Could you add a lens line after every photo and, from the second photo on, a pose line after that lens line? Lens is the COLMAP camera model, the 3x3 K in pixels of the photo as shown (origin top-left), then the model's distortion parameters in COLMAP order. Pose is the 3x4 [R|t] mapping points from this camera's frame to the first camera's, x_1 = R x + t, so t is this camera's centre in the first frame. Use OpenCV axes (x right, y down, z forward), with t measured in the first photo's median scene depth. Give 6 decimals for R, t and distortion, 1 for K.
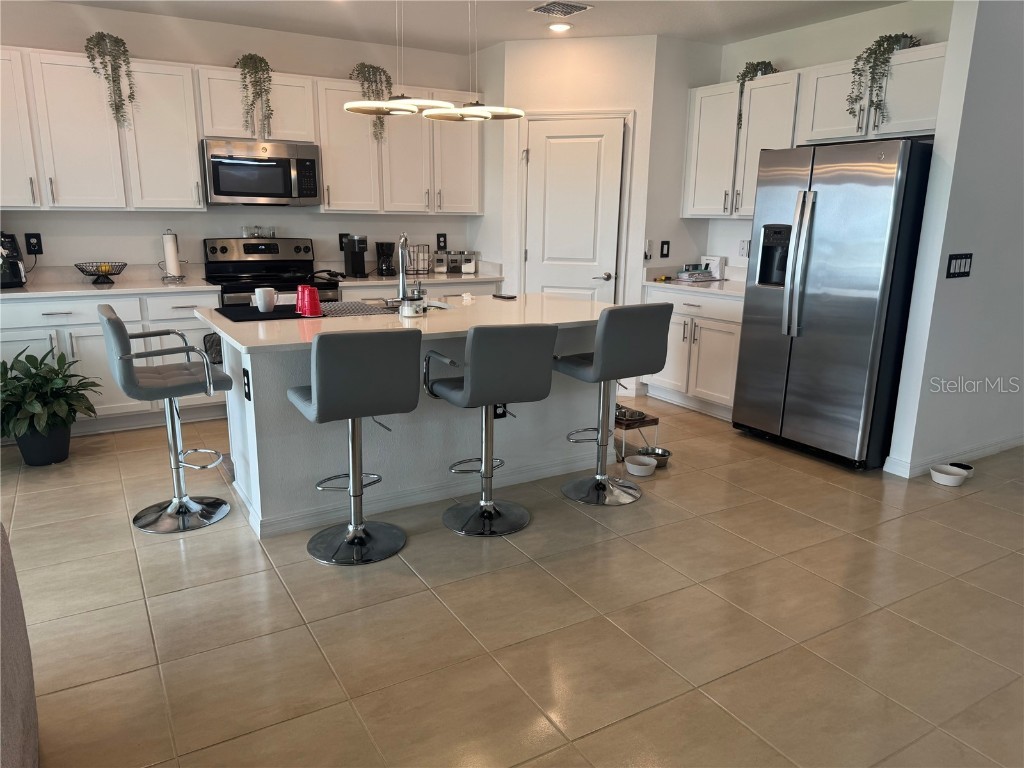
lens RADIAL K [[723.2, 0, 505.6], [0, 723.2, 382.5], [0, 0, 1]] dist [0.021801, -0.002506]
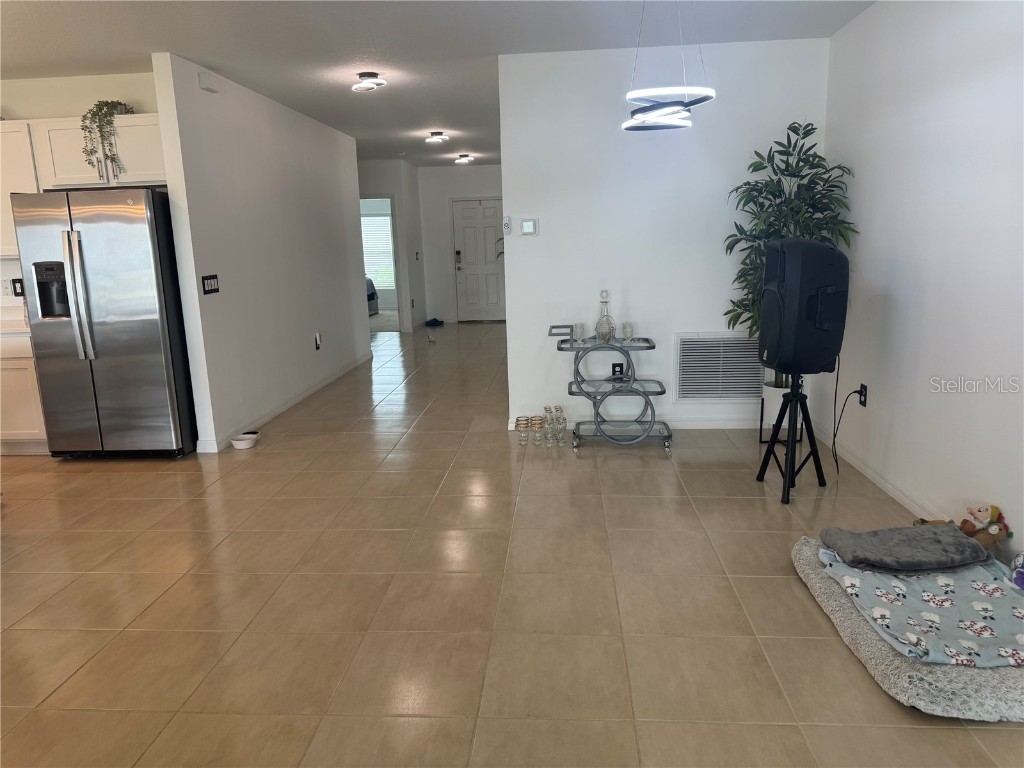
lens RADIAL K [[723.2, 0, 505.6], [0, 723.2, 382.5], [0, 0, 1]] dist [0.021801, -0.002506]
pose [[0.595034, -0.185913, 0.781902, -0.102838], [0.233283, 0.970945, 0.053332, 0.058324], [-0.769099, 0.150670, 0.621116, -0.170521]]
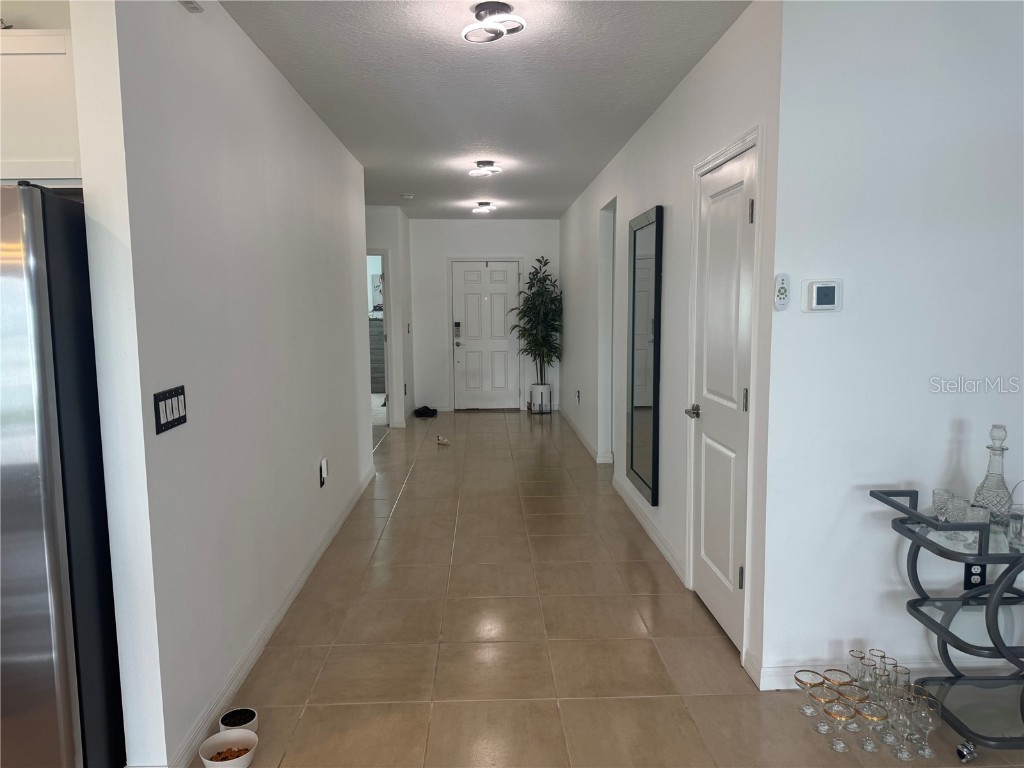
lens RADIAL K [[704.7, 0, 526.2], [0, 704.7, 379.4], [0, 0, 1]] dist [0.078229, -0.113186]
pose [[0.465421, -0.110457, 0.878170, 0.218080], [0.227241, 0.973836, 0.002055, -0.106543], [-0.855421, 0.198600, 0.478344, 0.414085]]
